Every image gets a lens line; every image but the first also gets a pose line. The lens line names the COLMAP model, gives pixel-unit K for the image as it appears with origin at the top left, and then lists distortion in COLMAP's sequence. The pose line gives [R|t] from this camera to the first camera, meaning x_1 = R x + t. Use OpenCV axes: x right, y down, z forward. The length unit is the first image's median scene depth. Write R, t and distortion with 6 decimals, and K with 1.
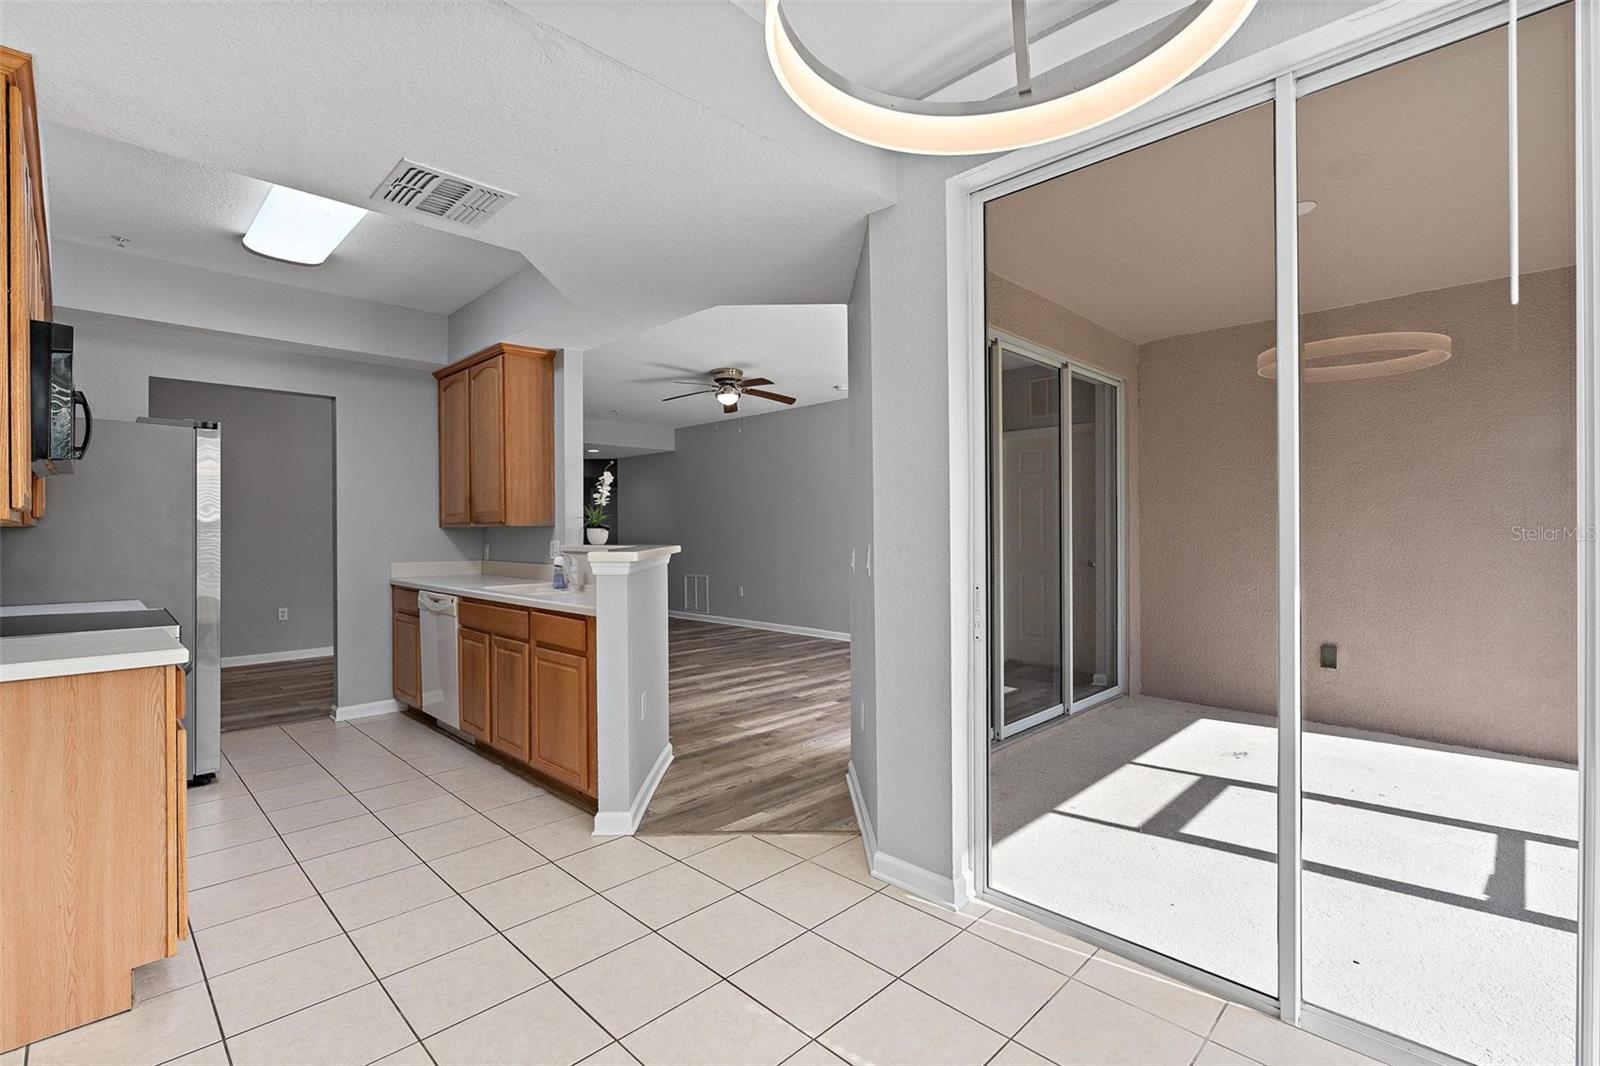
lens RADIAL K [[721.4, 0, 800.0], [0, 721.4, 533.0], [0, 0, 1]] dist [-0.007096, 0.001130]
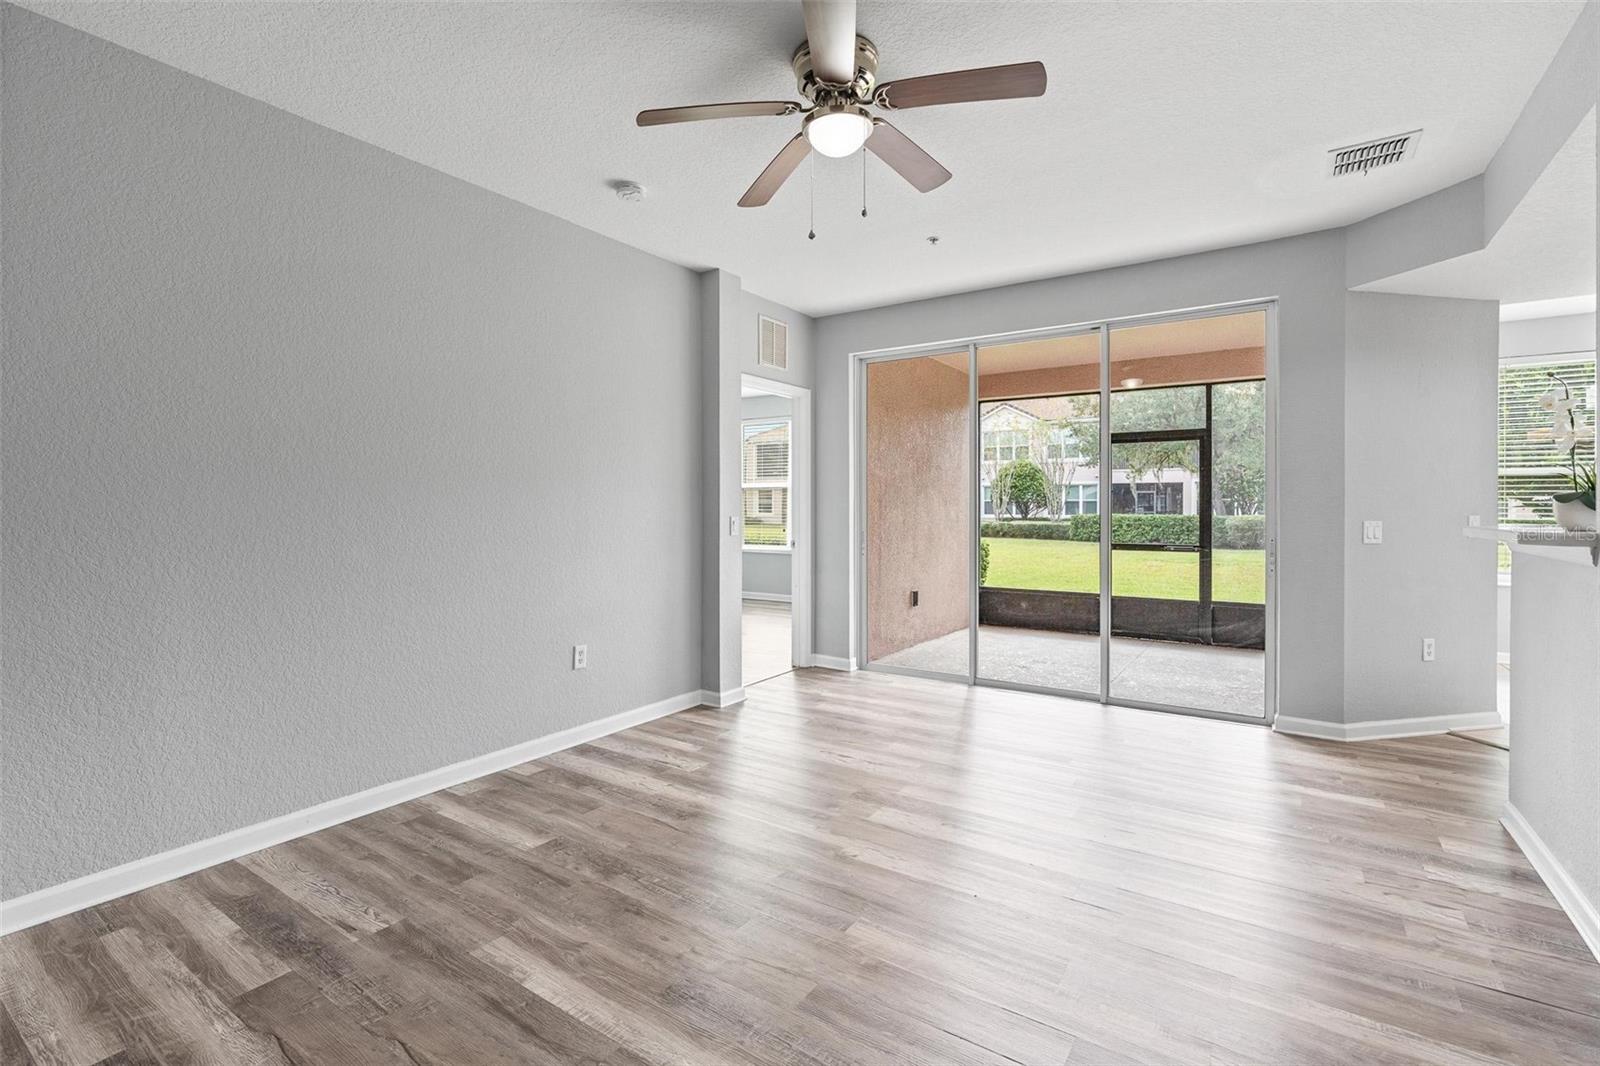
lens RADIAL K [[727.7, 0, 792.2], [0, 727.7, 507.6], [0, 0, 1]] dist [-0.002301, 0.001266]
pose [[-0.181279, -0.002678, 0.983428, -0.693243], [0.005690, 0.999977, 0.003772, -0.005153], [-0.983415, 0.006279, -0.181259, 1.673838]]
